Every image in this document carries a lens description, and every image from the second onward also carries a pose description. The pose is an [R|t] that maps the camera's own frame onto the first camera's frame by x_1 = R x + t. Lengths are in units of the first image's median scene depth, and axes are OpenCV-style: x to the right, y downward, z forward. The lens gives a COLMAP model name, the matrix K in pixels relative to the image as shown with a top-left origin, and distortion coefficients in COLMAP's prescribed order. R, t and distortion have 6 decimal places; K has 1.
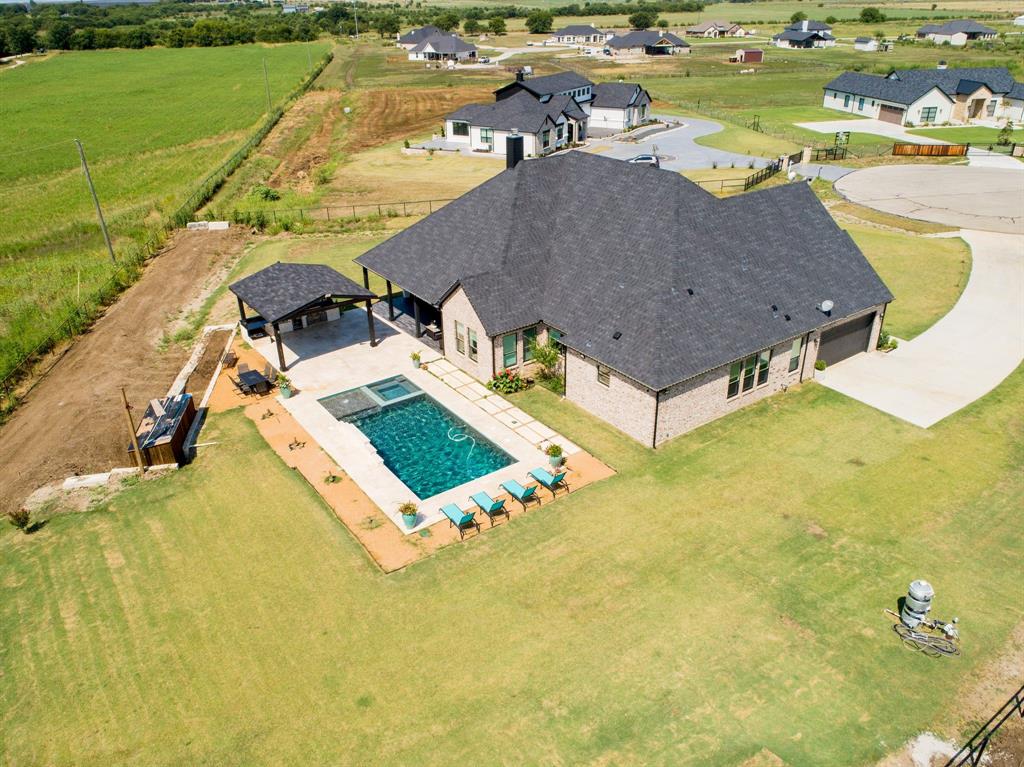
lens RADIAL K [[772.5, 0, 513.2], [0, 772.5, 383.4], [0, 0, 1]] dist [-0.023948, 0.011714]
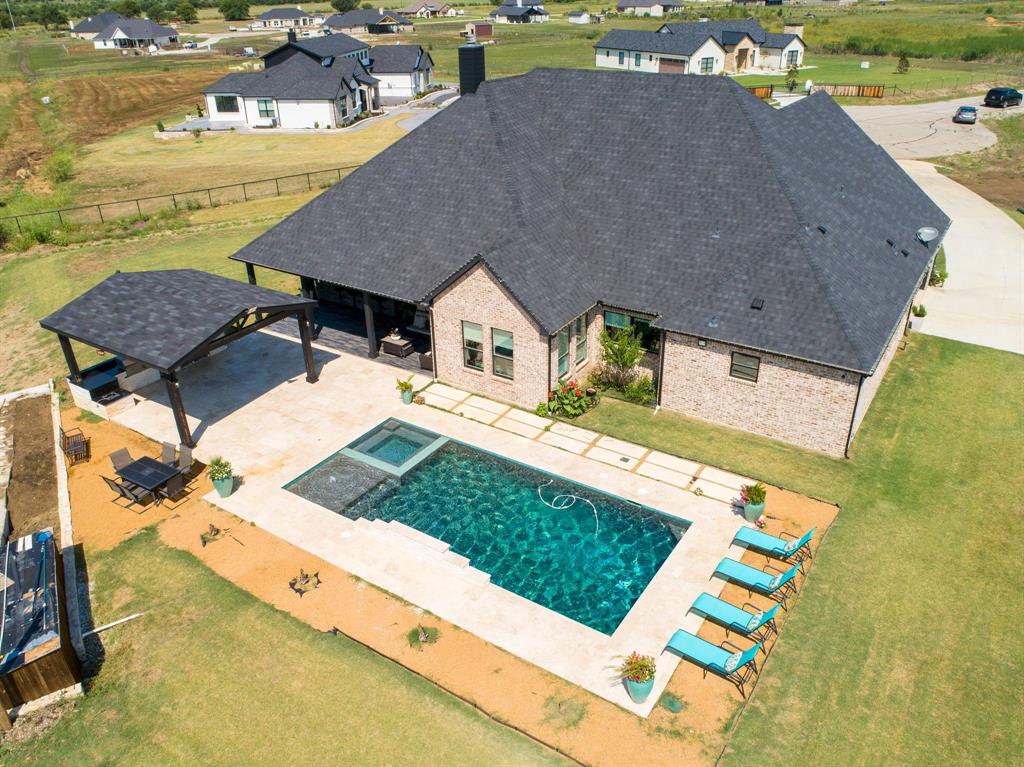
lens RADIAL K [[772.5, 0, 511.8], [0, 772.5, 384.3], [0, 0, 1]] dist [-0.023948, 0.011714]
pose [[0.933504, -0.168775, 0.316364, -0.224664], [0.165980, 0.985473, 0.035970, -0.040829], [-0.317839, 0.018932, 0.947956, 0.333100]]
